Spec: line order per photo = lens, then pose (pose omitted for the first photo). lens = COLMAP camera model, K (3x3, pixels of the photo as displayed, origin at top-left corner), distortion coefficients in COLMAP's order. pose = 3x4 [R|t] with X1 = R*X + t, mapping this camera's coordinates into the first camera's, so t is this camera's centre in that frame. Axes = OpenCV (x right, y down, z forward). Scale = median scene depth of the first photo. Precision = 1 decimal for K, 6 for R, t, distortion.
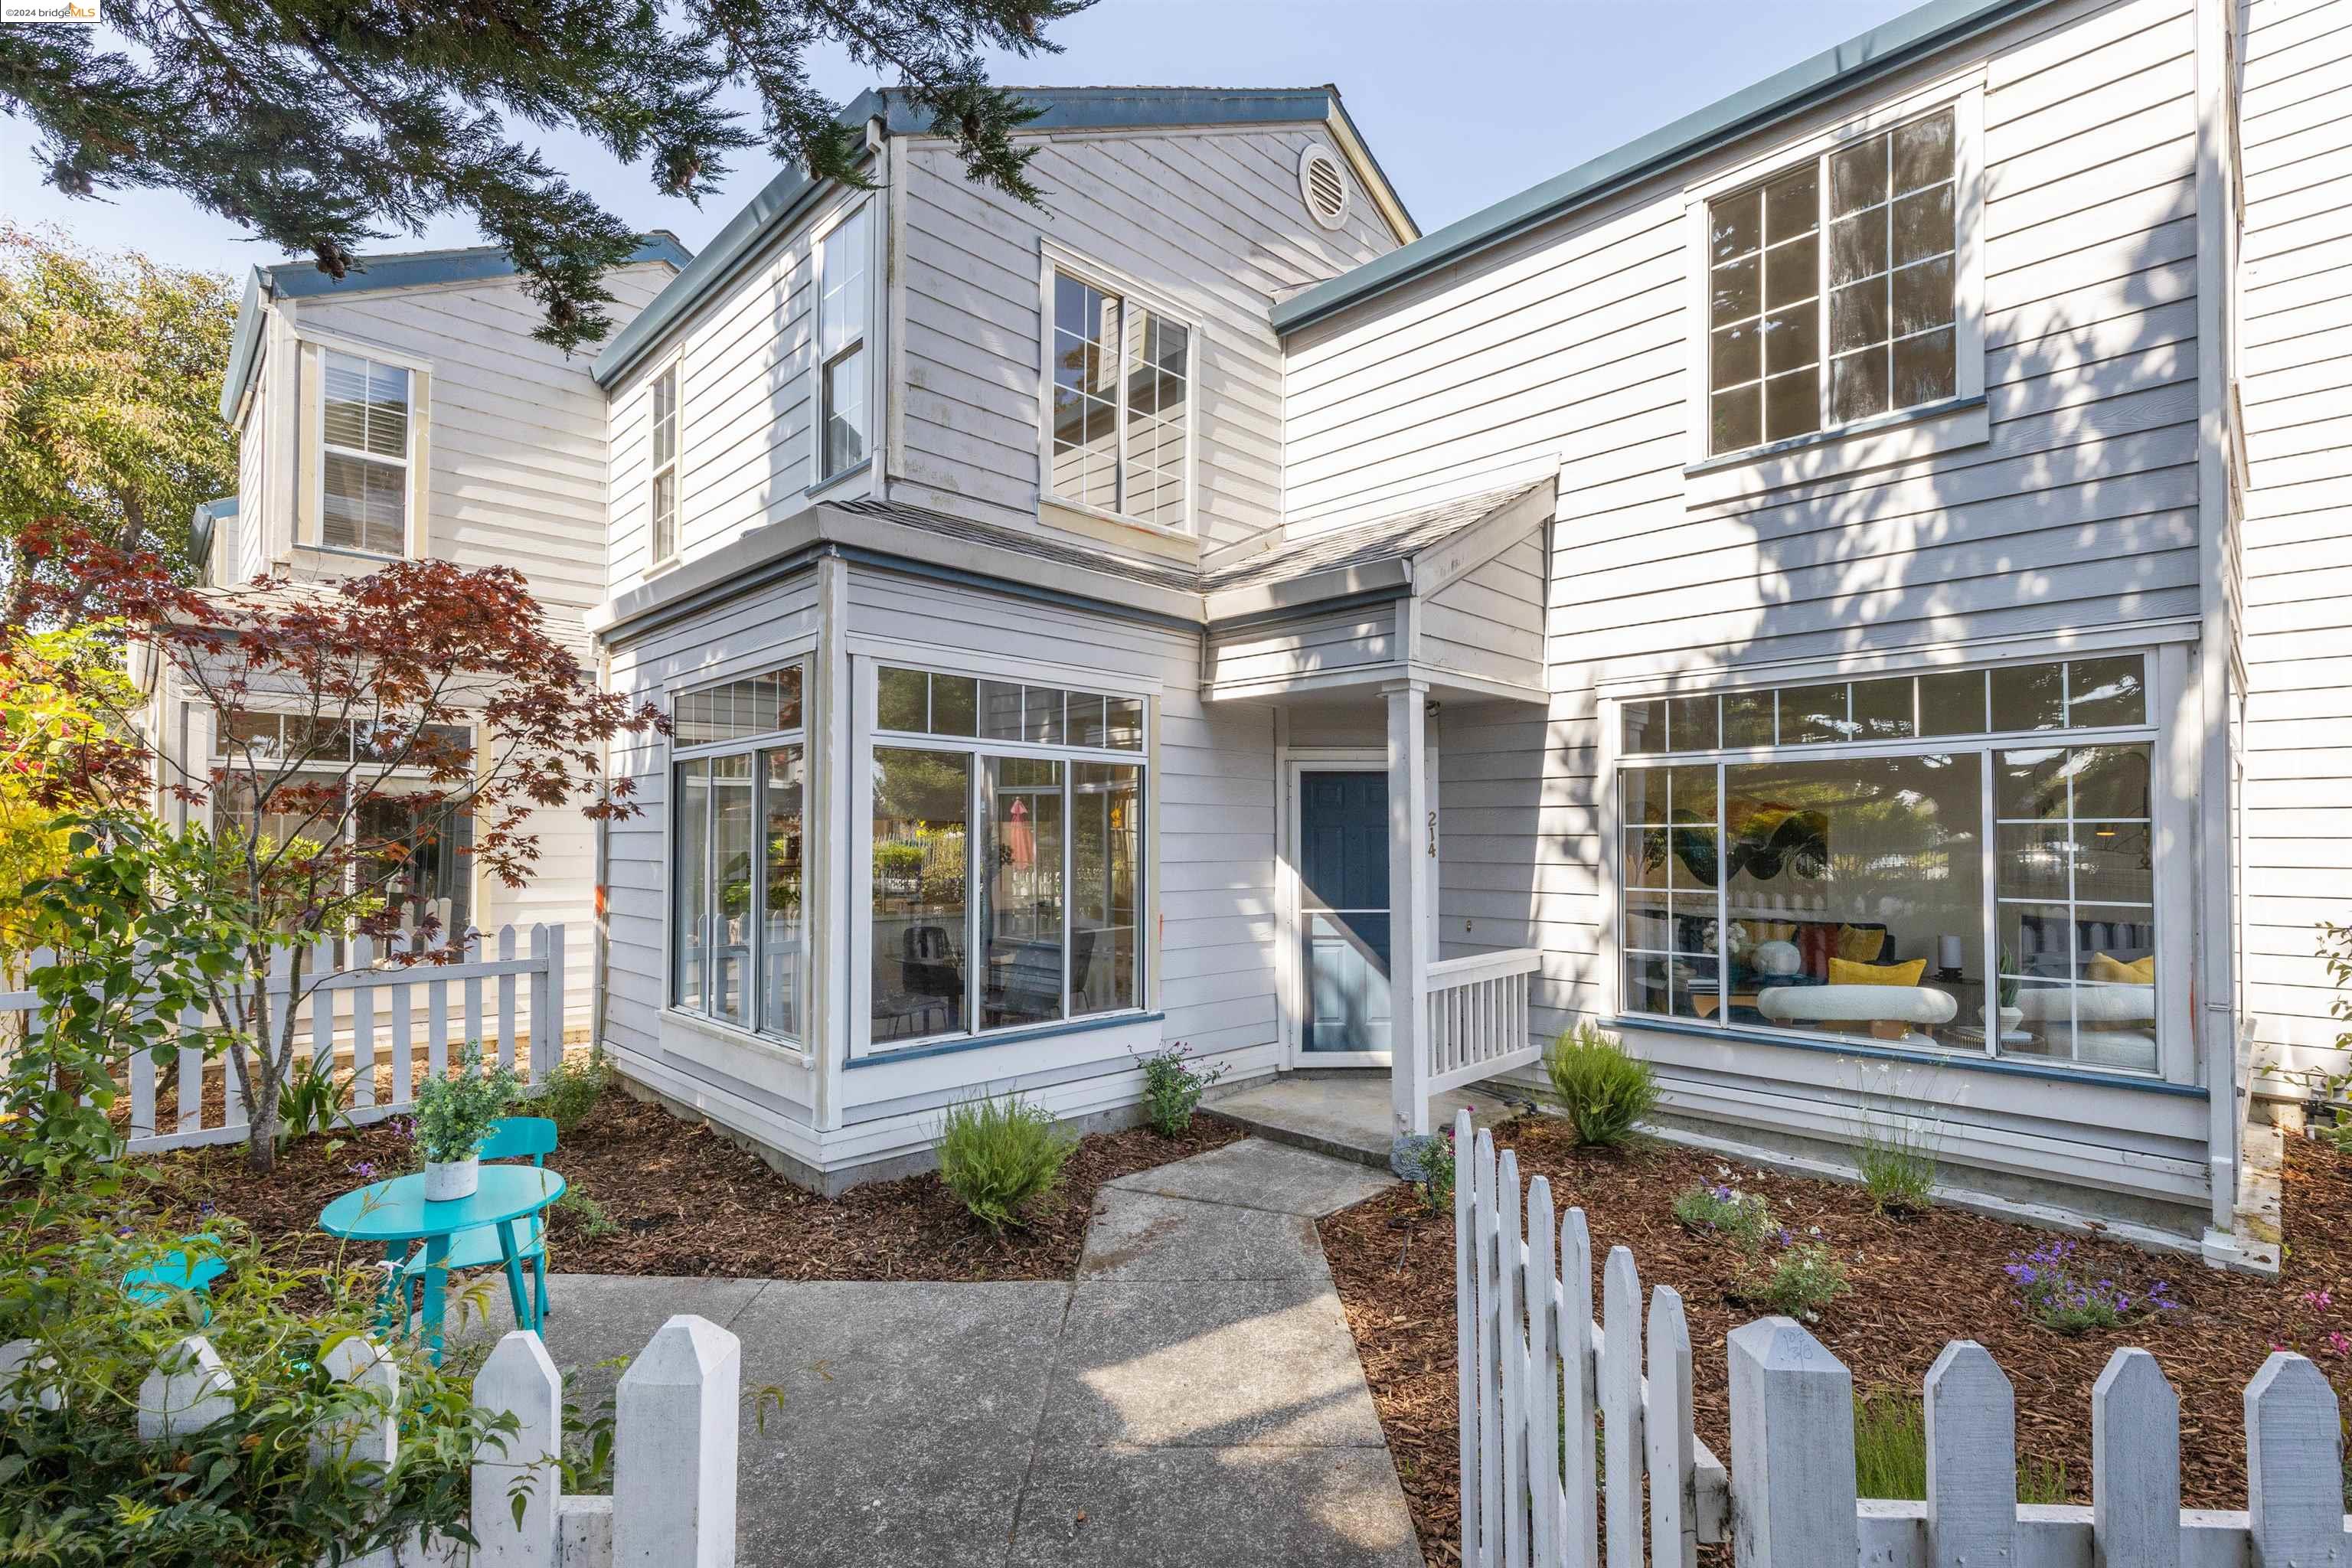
lens RADIAL K [[1122.4, 0, 1180.1], [0, 1122.4, 800.9], [0, 0, 1]] dist [0.014404, -0.000036]
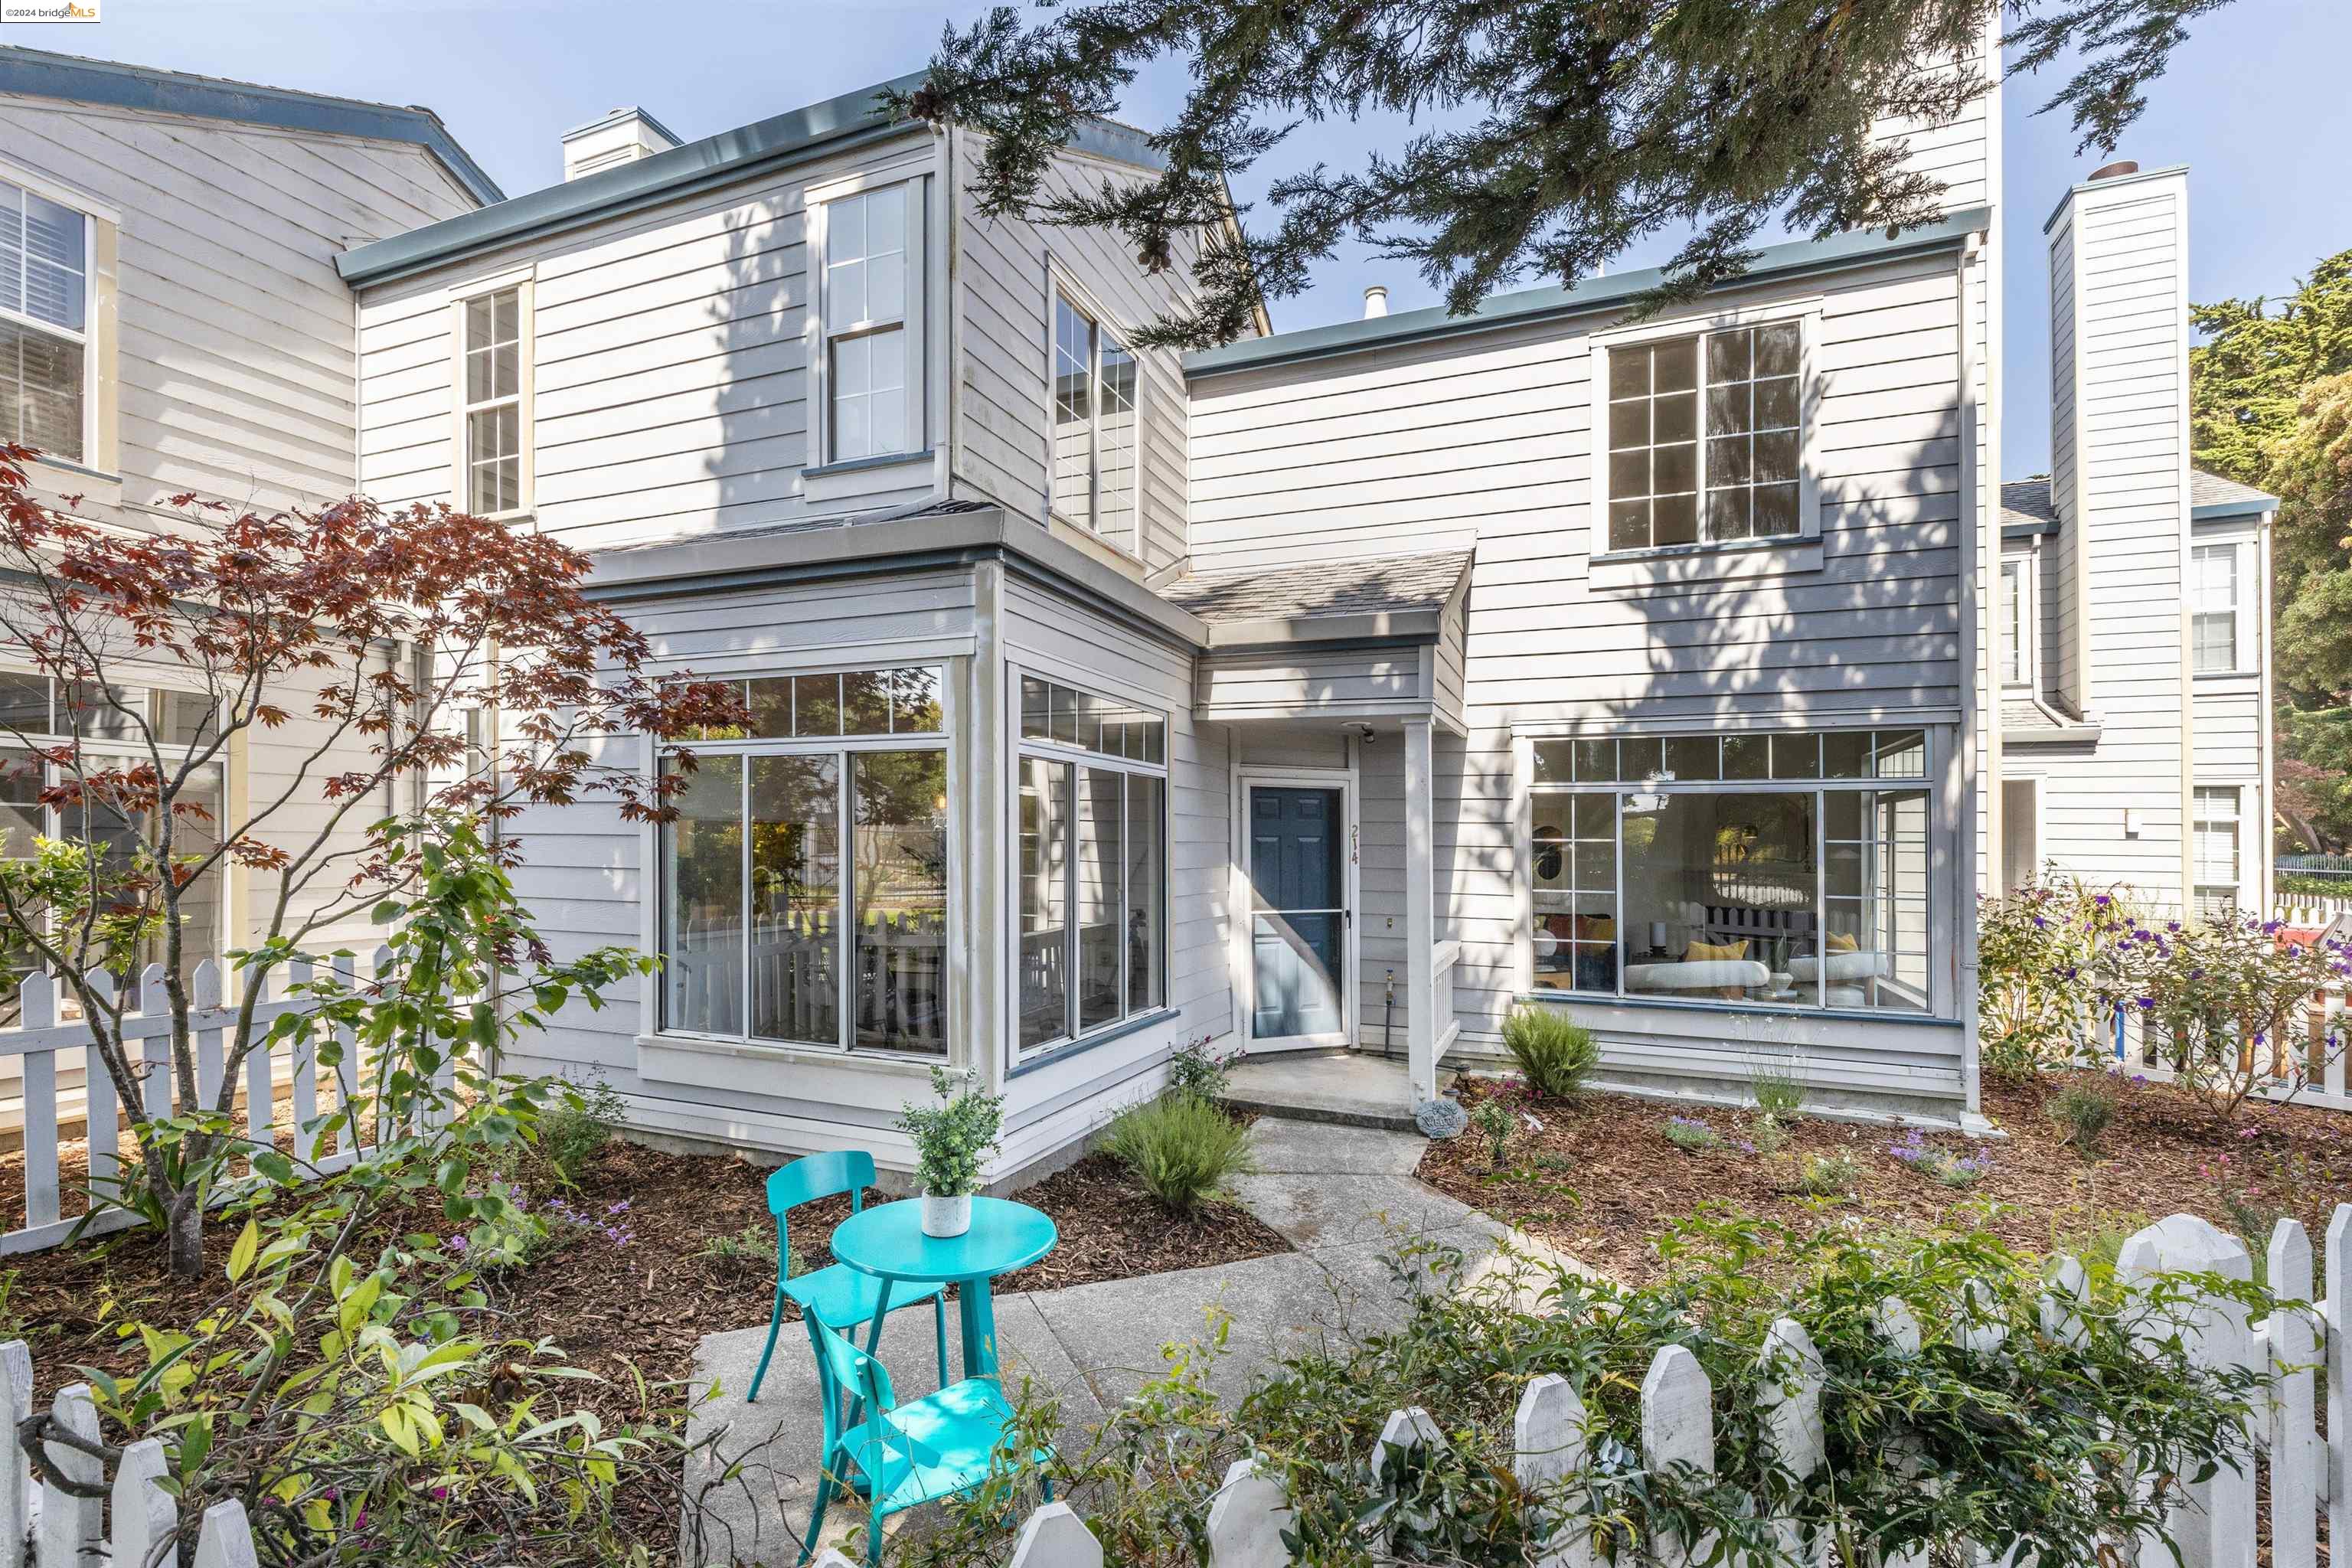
lens RADIAL K [[1081.1, 0, 1179.0], [0, 1081.1, 824.5], [0, 0, 1]] dist [0.011094, 0.000181]
pose [[0.921407, 0.015485, 0.388290, -0.460450], [-0.022939, 0.999631, 0.014569, -0.003635], [-0.387921, -0.022331, 0.921422, 0.056293]]
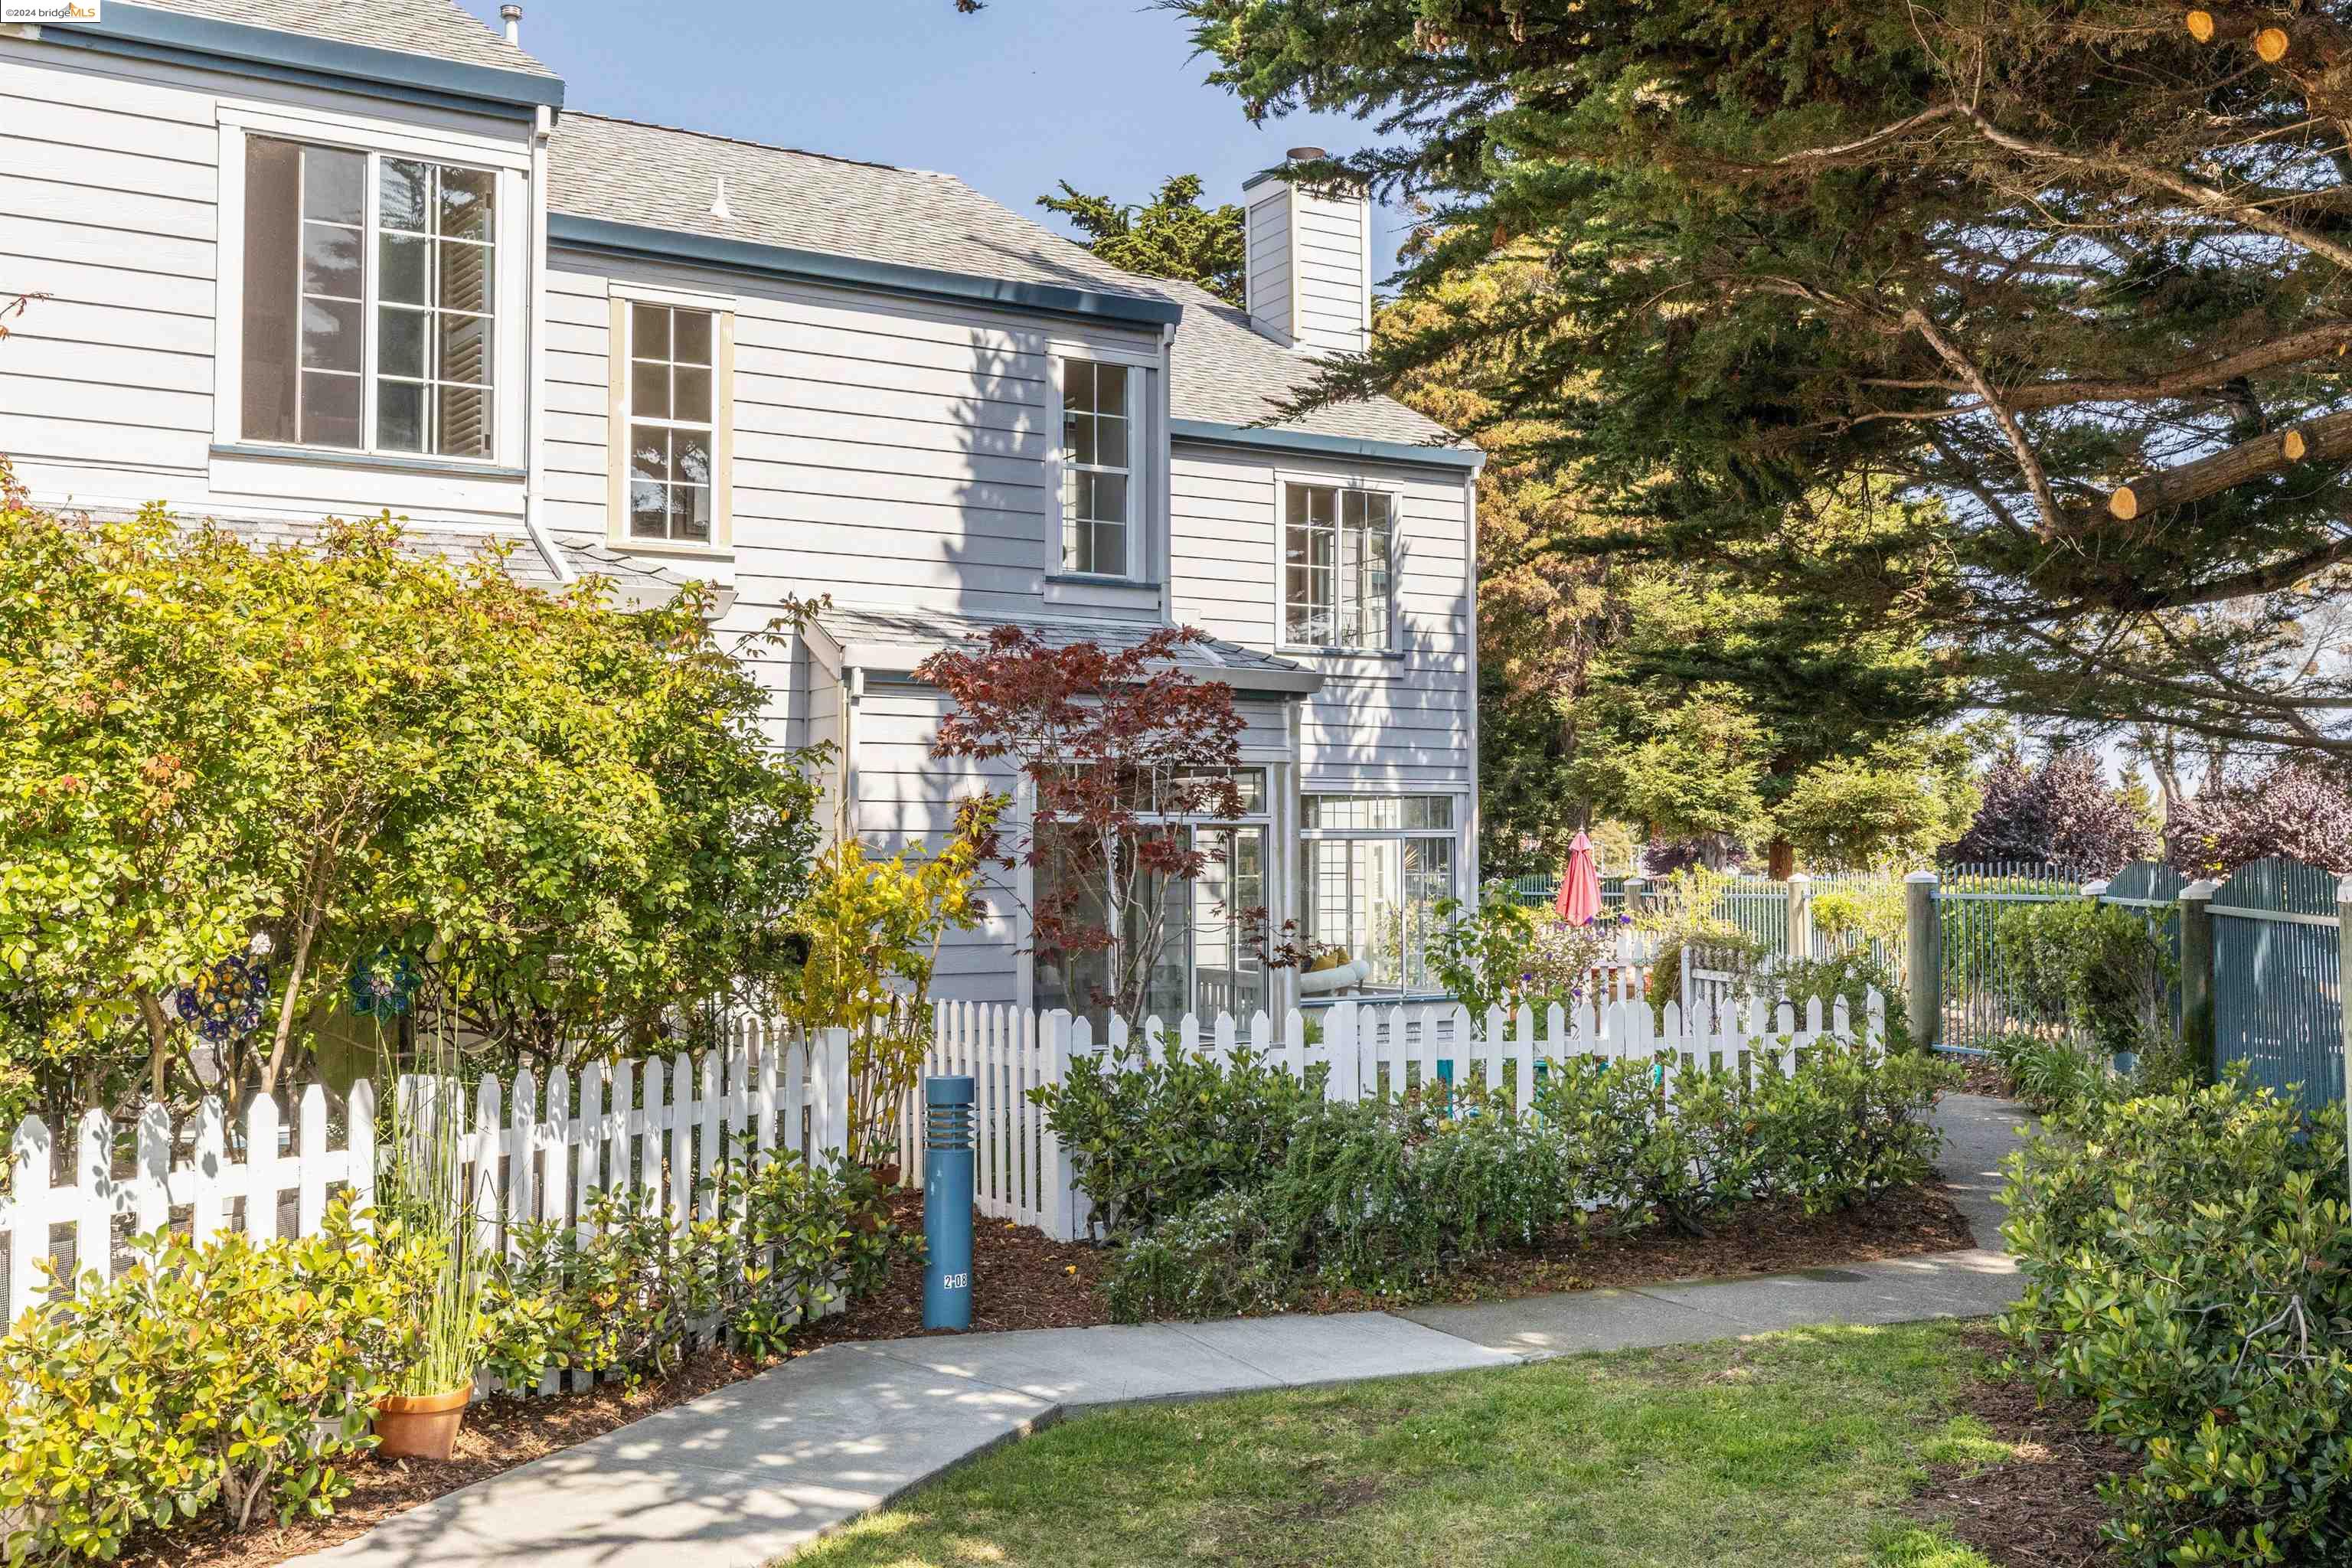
lens RADIAL K [[2355.9, 0, 1172.6], [0, 2355.9, 788.5], [0, 0, 1]] dist [0.003526, 0.000000]
pose [[0.227145, 0.024649, 0.973549, -2.860189], [-0.036611, 0.999189, -0.016757, -0.039836], [-0.973173, -0.031837, 0.227863, 0.399397]]
